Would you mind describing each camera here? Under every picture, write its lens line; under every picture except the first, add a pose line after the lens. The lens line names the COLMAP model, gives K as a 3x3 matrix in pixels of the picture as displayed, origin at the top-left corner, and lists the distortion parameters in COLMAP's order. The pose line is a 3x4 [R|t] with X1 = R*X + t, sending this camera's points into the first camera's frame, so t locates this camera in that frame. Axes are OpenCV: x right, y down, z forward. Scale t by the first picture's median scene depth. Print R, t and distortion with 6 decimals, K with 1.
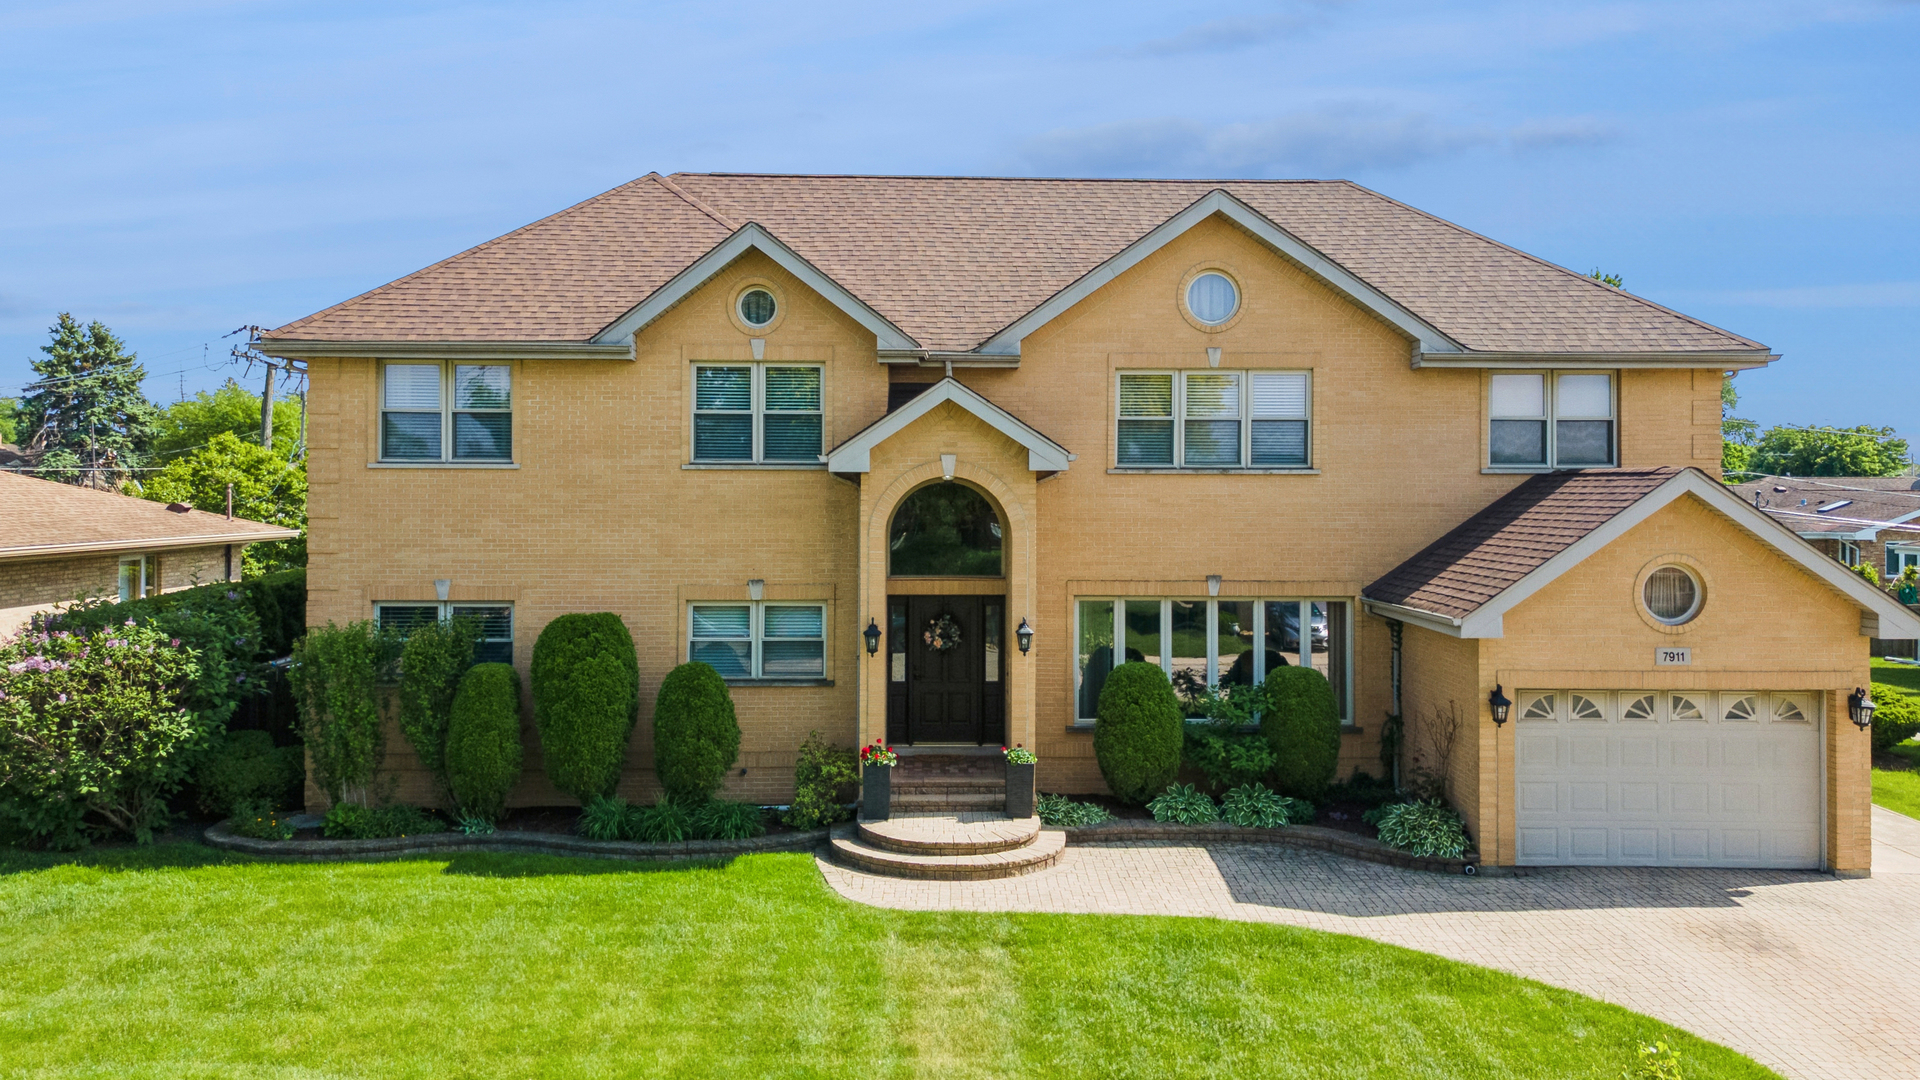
lens RADIAL K [[1419.9, 0, 959.3], [0, 1419.9, 608.5], [0, 0, 1]] dist [0.004346, 0.110454]
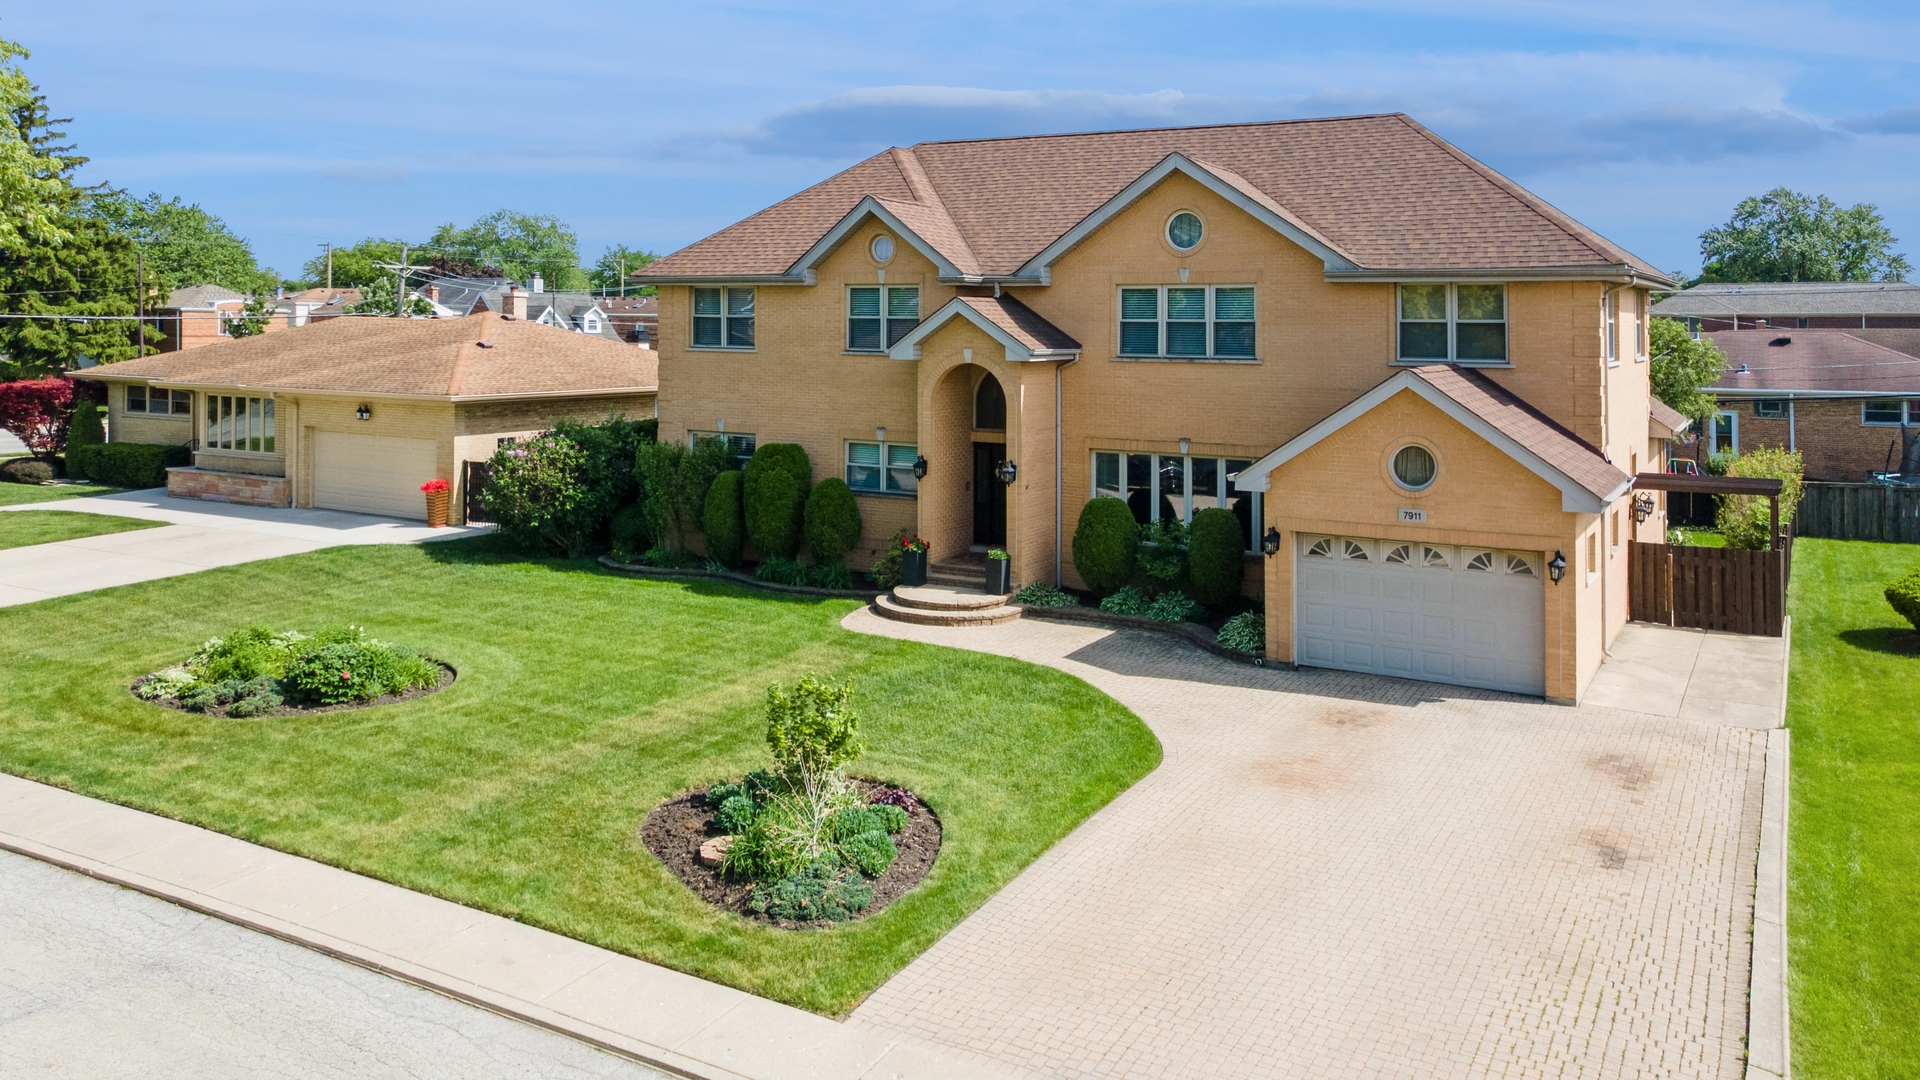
lens RADIAL K [[1393.4, 0, 960.0], [0, 1393.4, 540.0], [0, 0, 1]] dist [0.046745, 0.005810]
pose [[0.862777, 0.082128, -0.498869, 0.720796], [-0.051984, 0.995899, 0.074048, -0.015441], [0.502905, -0.037954, 0.863508, -0.273348]]
